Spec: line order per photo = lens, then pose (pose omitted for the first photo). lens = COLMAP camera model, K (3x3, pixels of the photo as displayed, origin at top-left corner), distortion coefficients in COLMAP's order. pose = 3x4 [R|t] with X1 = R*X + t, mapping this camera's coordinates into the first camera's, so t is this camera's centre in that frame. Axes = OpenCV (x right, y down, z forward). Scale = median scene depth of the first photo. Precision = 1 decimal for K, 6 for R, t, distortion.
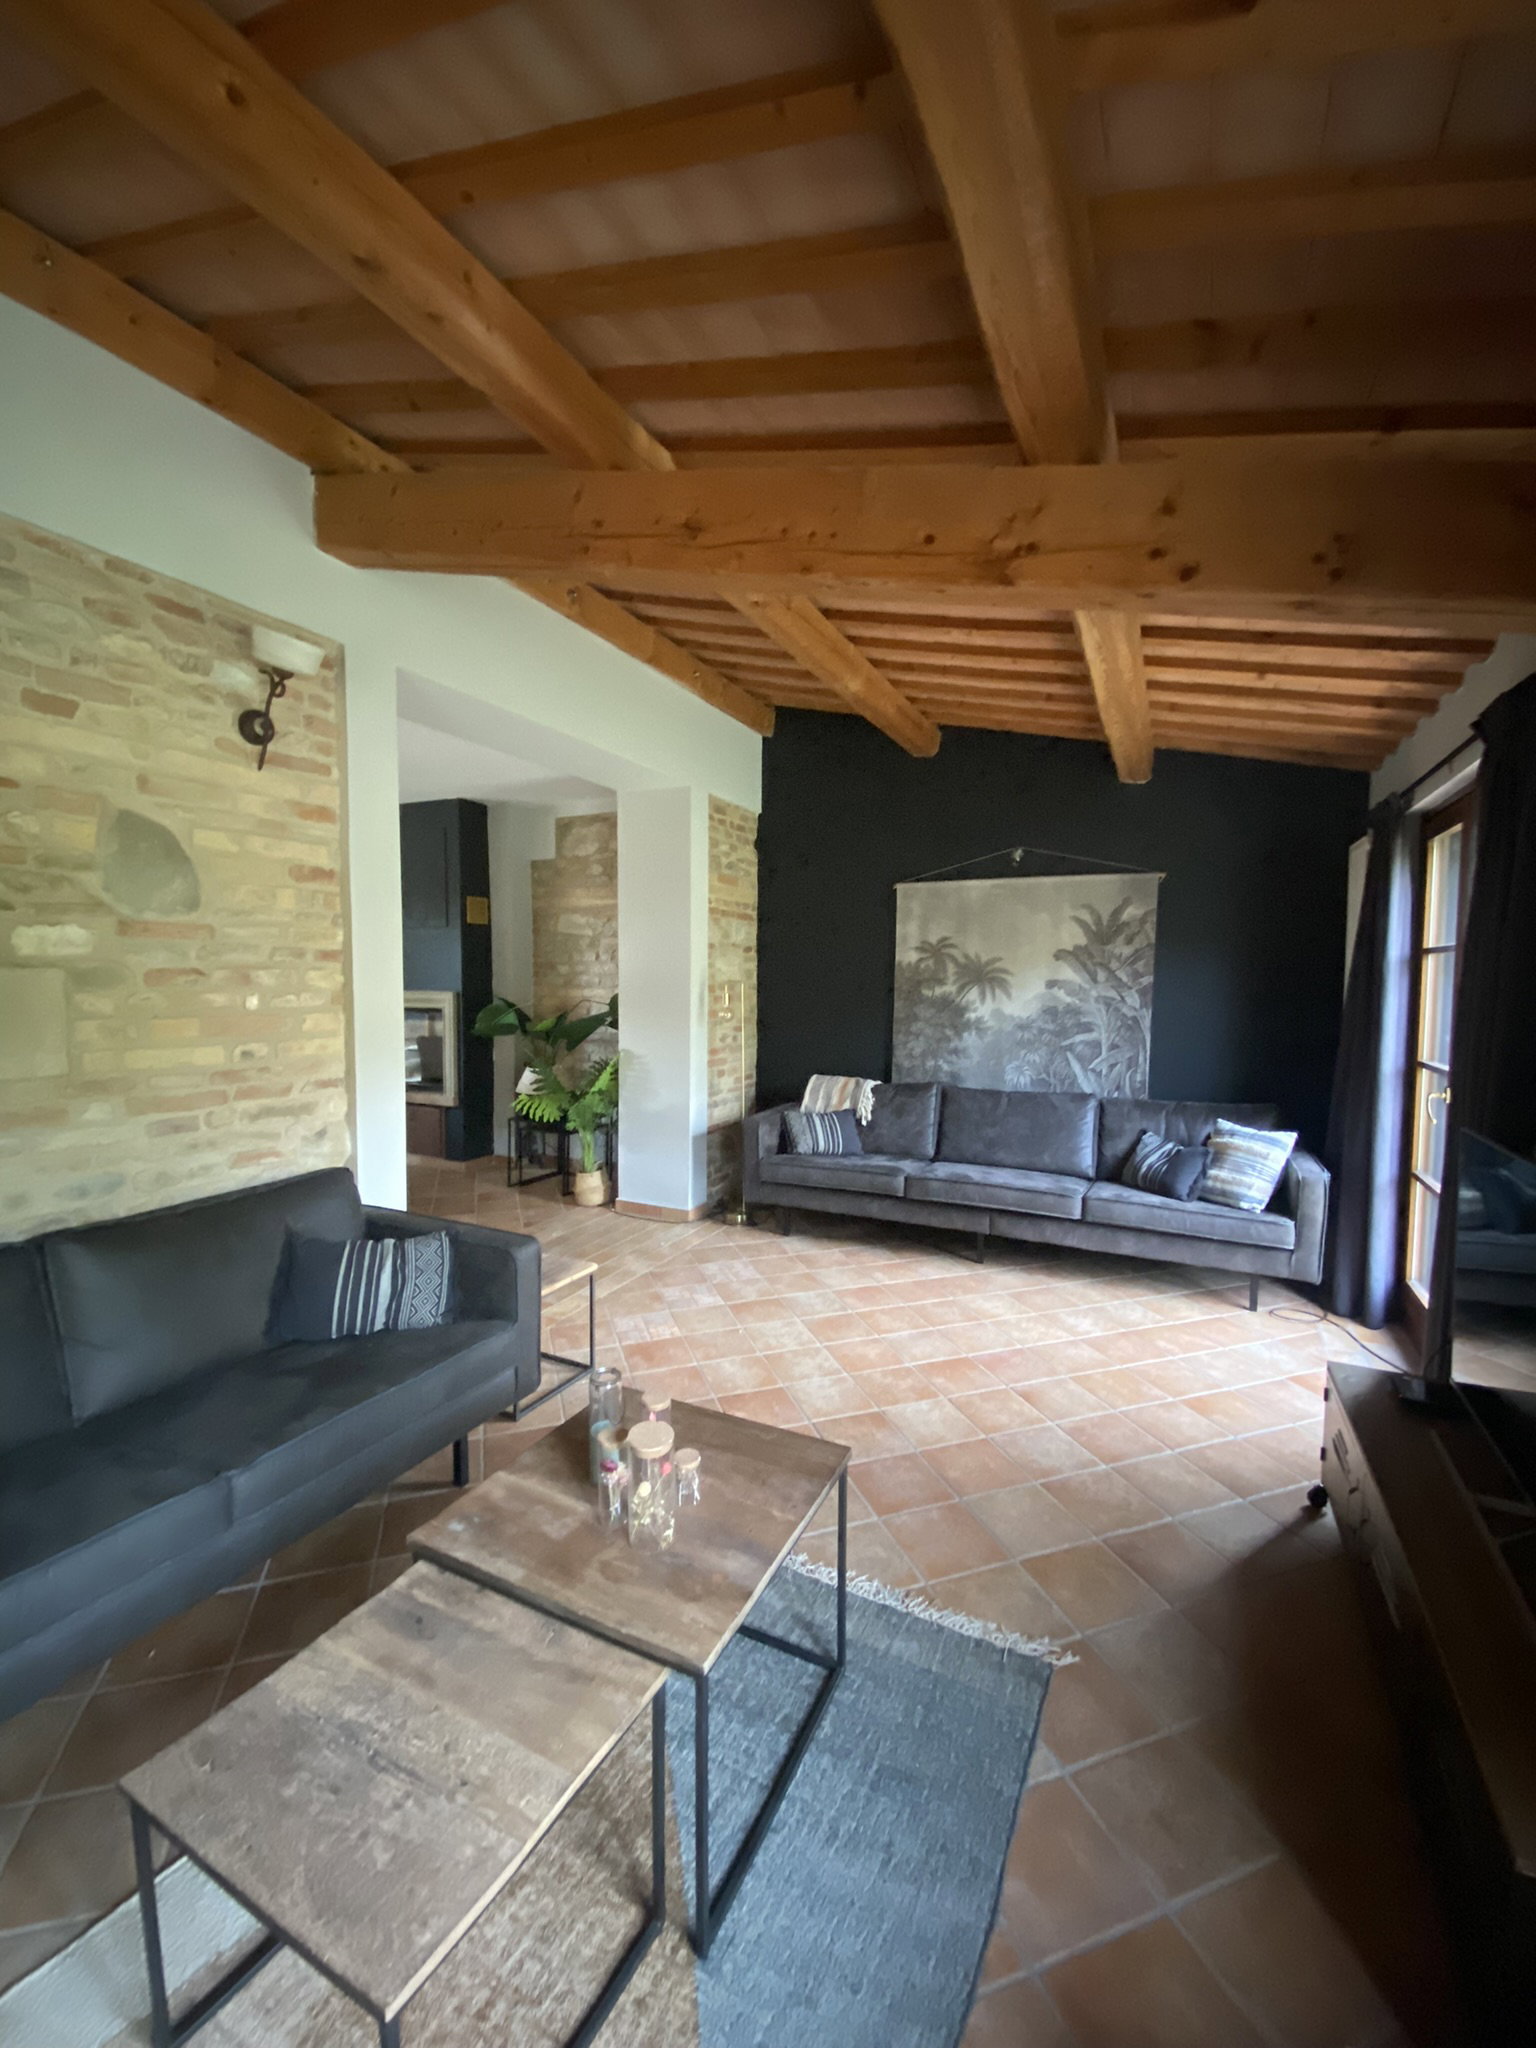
lens RADIAL K [[815.5, 0, 770.2], [0, 815.5, 1034.4], [0, 0, 1]] dist [-0.003495, -0.000353]
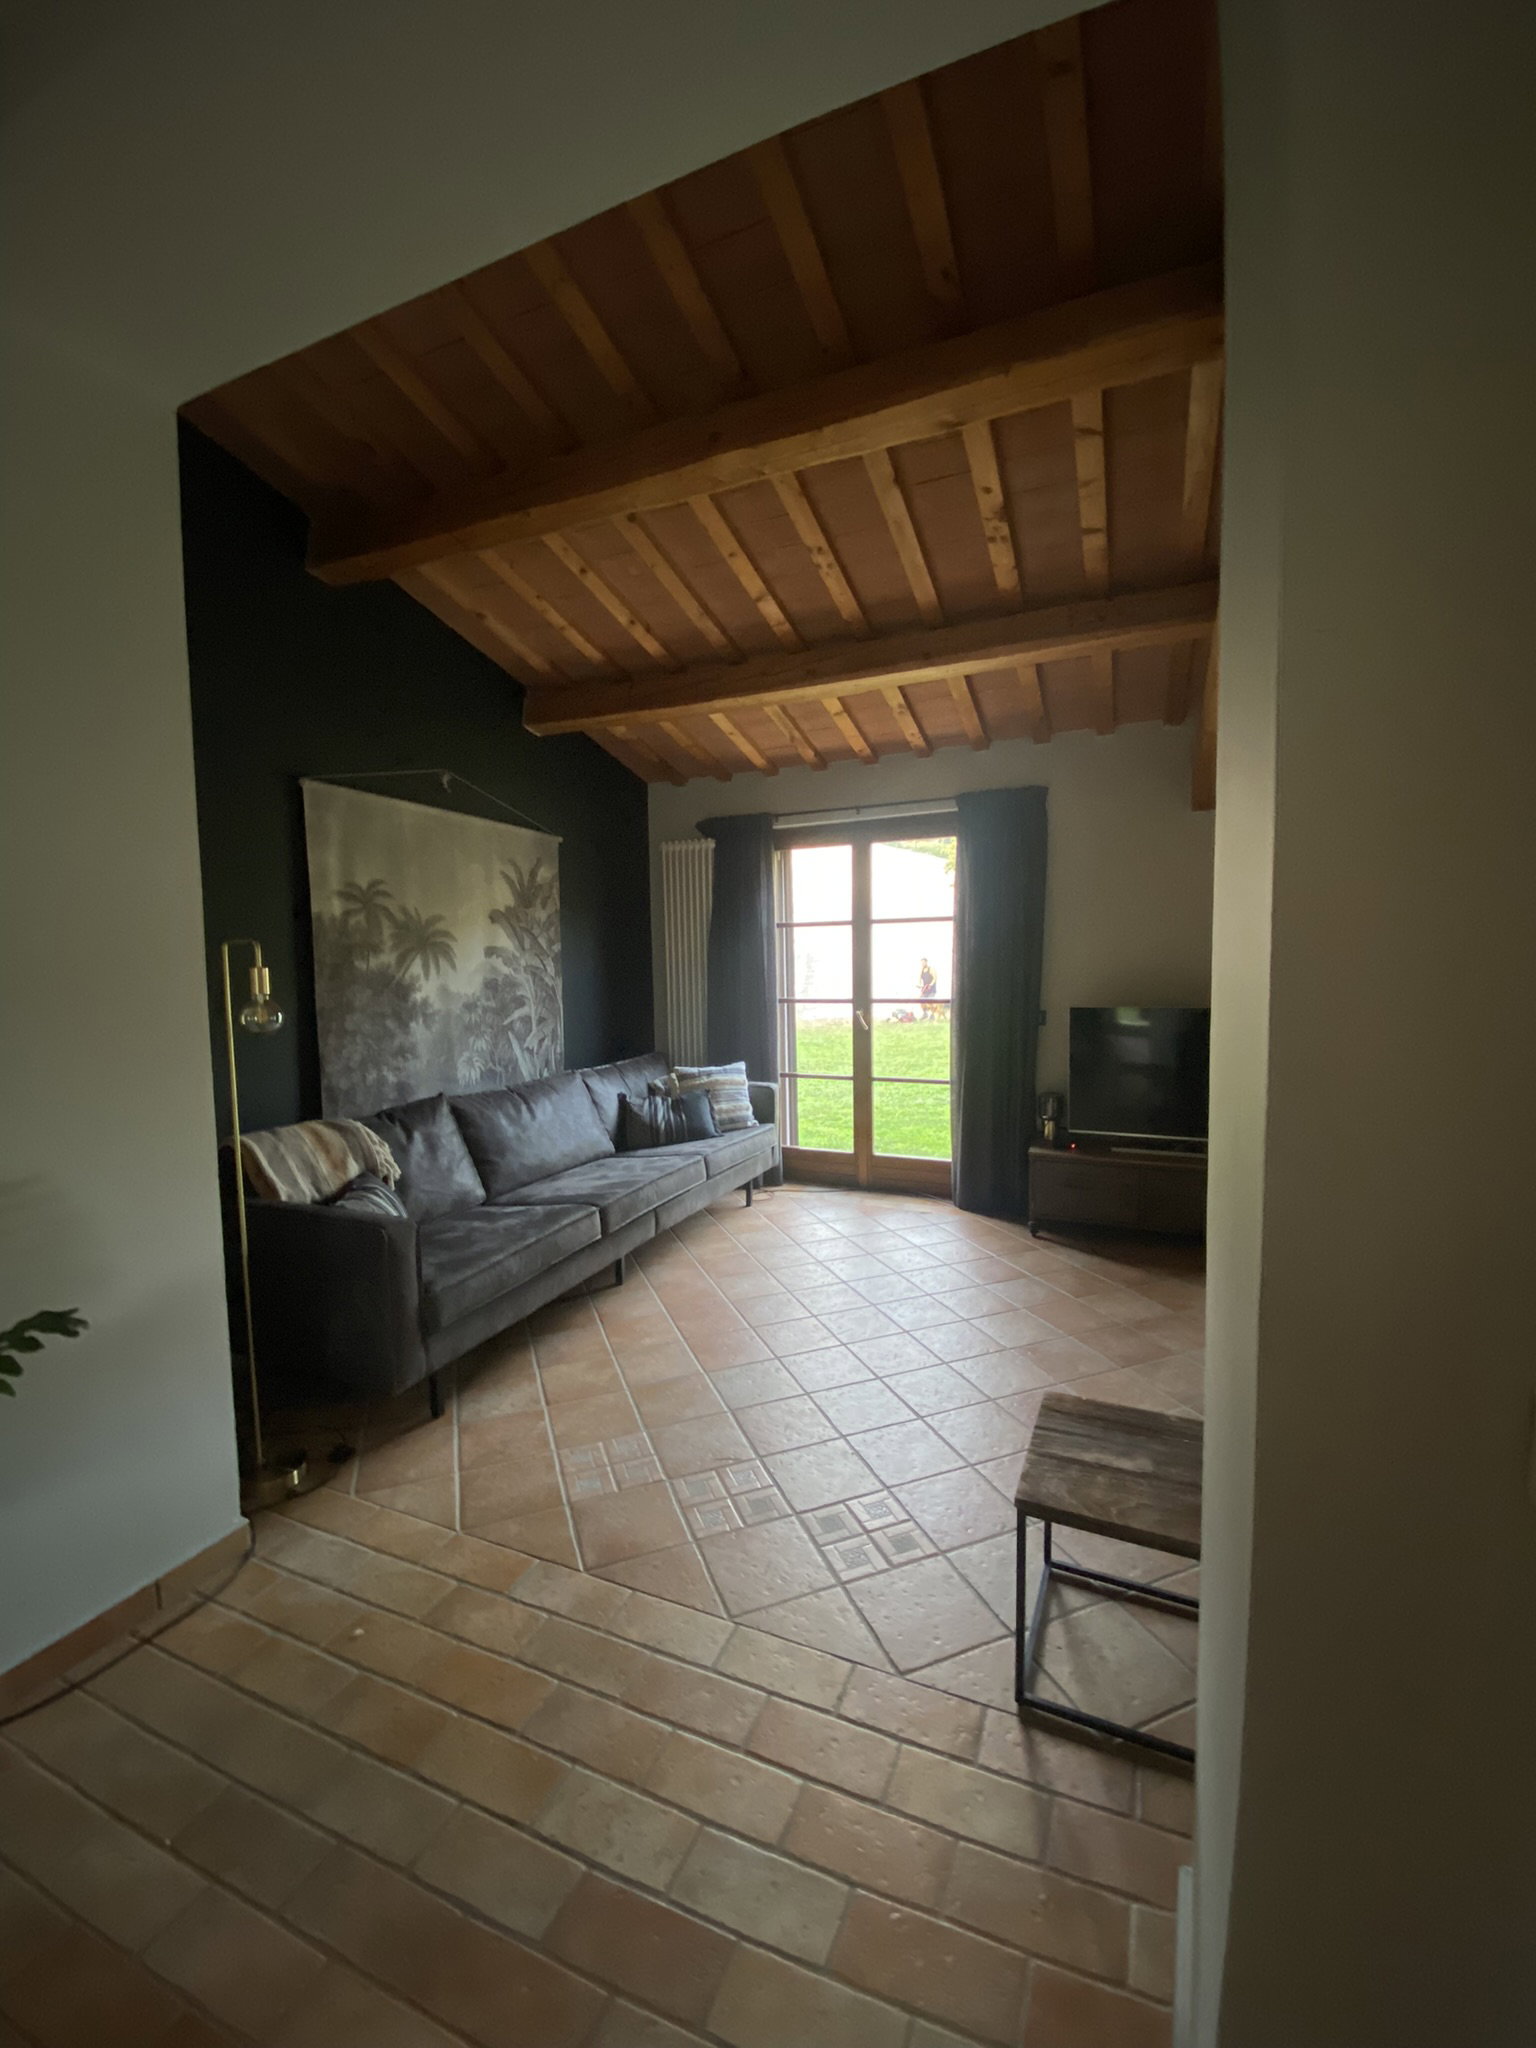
lens RADIAL K [[815.5, 0, 771.2], [0, 815.5, 1036.5], [0, 0, 1]] dist [-0.003495, -0.000353]
pose [[-0.061083, -0.091796, 0.993903, -0.493104], [0.090541, 0.991147, 0.097106, -0.031271], [-0.994018, 0.095920, -0.052231, 0.771052]]
